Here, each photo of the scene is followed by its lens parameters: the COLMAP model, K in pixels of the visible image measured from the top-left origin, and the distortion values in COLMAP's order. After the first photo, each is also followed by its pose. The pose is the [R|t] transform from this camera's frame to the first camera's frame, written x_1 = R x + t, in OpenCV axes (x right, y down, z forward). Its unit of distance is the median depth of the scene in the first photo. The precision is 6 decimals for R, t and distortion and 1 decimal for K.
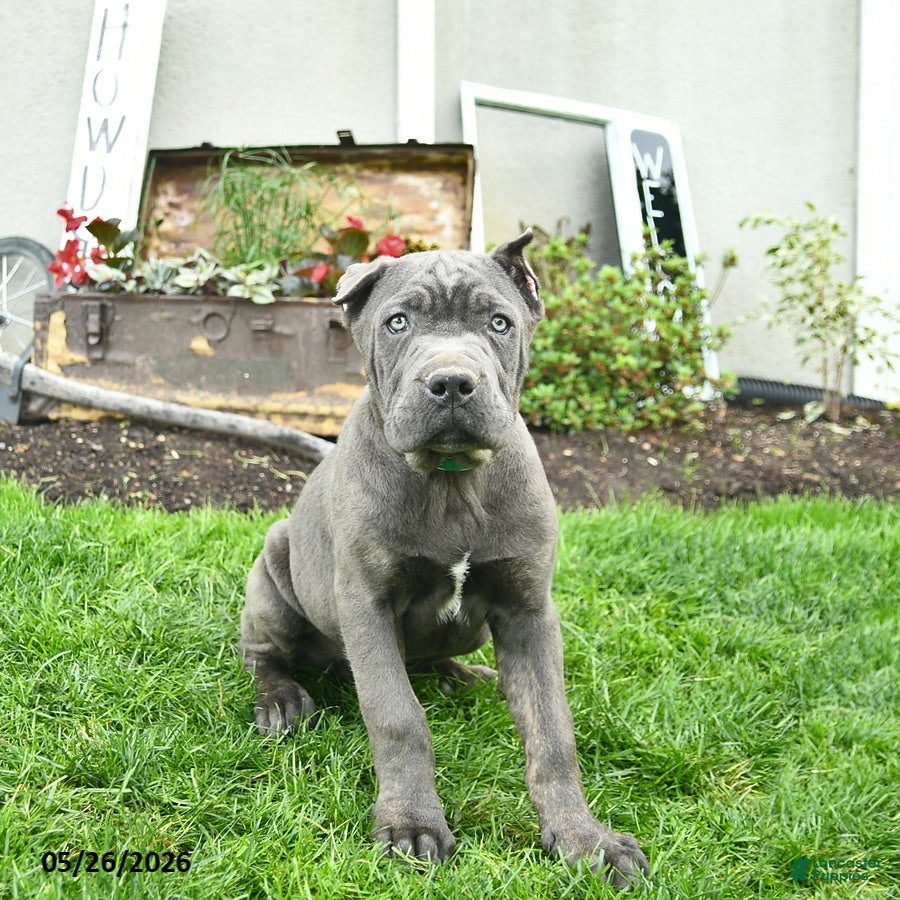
lens RADIAL K [[1227.7, 0, 312.7], [0, 1227.7, 355.8], [0, 0, 1]] dist [-0.116356, 0.054600]
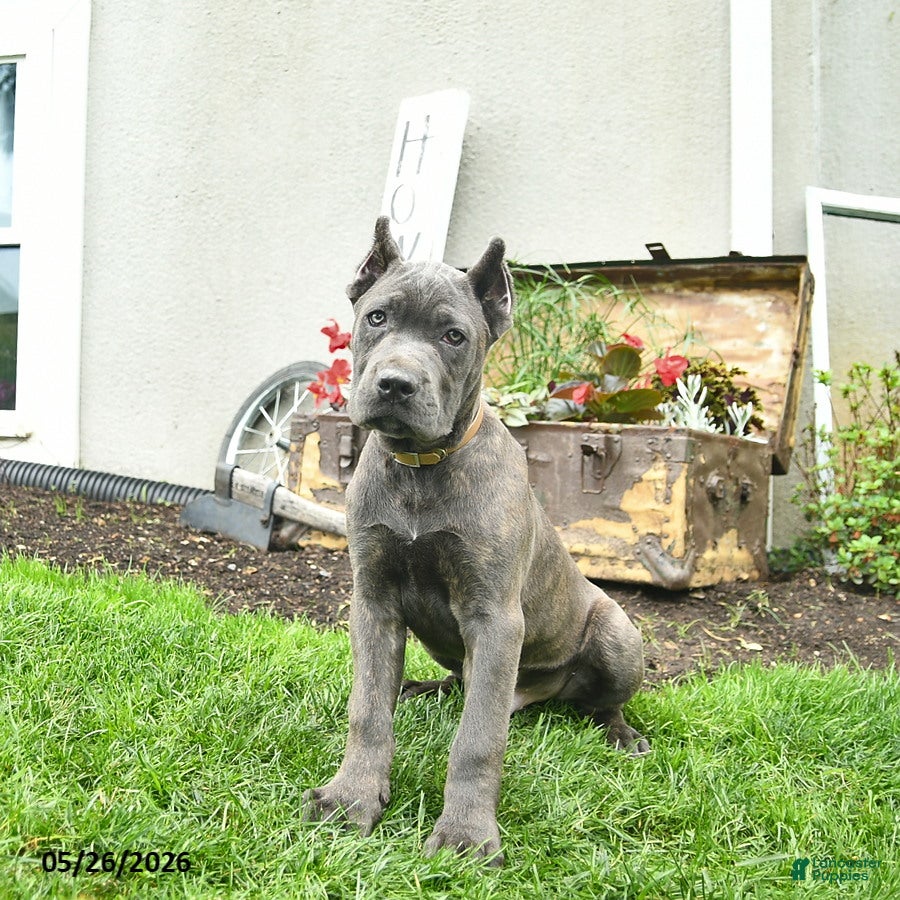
lens RADIAL K [[1379.7, 0, 284.9], [0, 1379.7, 370.1], [0, 0, 1]] dist [-0.128467, 0.131383]
pose [[0.935135, 0.008580, -0.354188, 0.143178], [-0.049710, 0.992995, -0.107191, 0.029909], [0.350787, 0.117845, 0.929011, -0.004744]]
